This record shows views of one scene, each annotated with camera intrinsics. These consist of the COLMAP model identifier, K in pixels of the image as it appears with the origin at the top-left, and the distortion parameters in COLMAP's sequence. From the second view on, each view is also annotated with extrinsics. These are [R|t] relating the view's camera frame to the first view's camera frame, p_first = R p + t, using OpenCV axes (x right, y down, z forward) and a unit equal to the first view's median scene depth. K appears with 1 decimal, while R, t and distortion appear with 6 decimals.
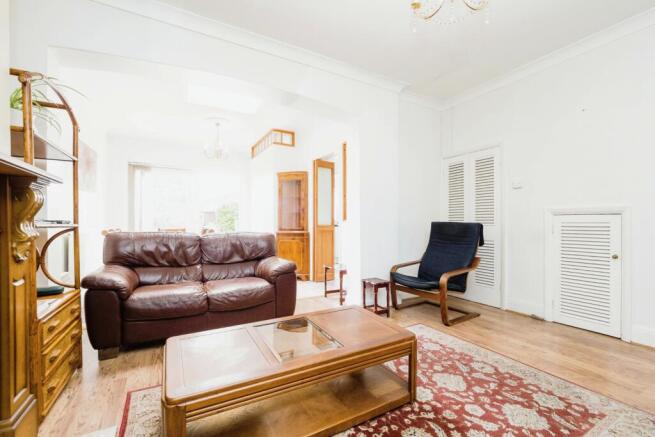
lens RADIAL K [[283.8, 0, 336.5], [0, 283.8, 220.1], [0, 0, 1]] dist [-0.001581, 0.000690]
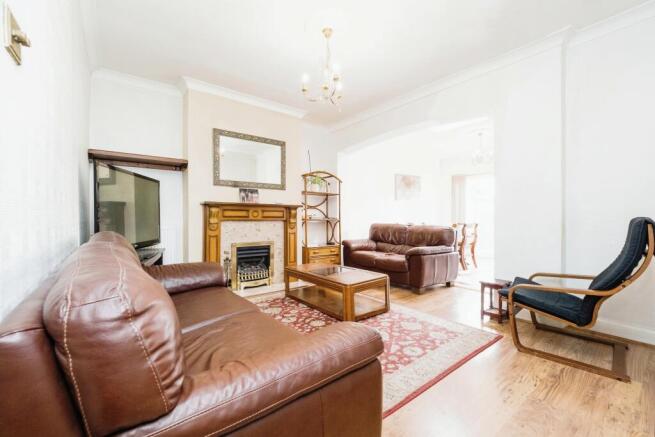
lens RADIAL K [[283.8, 0, 336.5], [0, 283.8, 220.1], [0, 0, 1]] dist [-0.001581, 0.000690]
pose [[0.166421, 0.011153, -0.985992, 1.567168], [0.010969, 0.999853, 0.013161, -0.012213], [0.985994, -0.013005, 0.166274, 0.528928]]
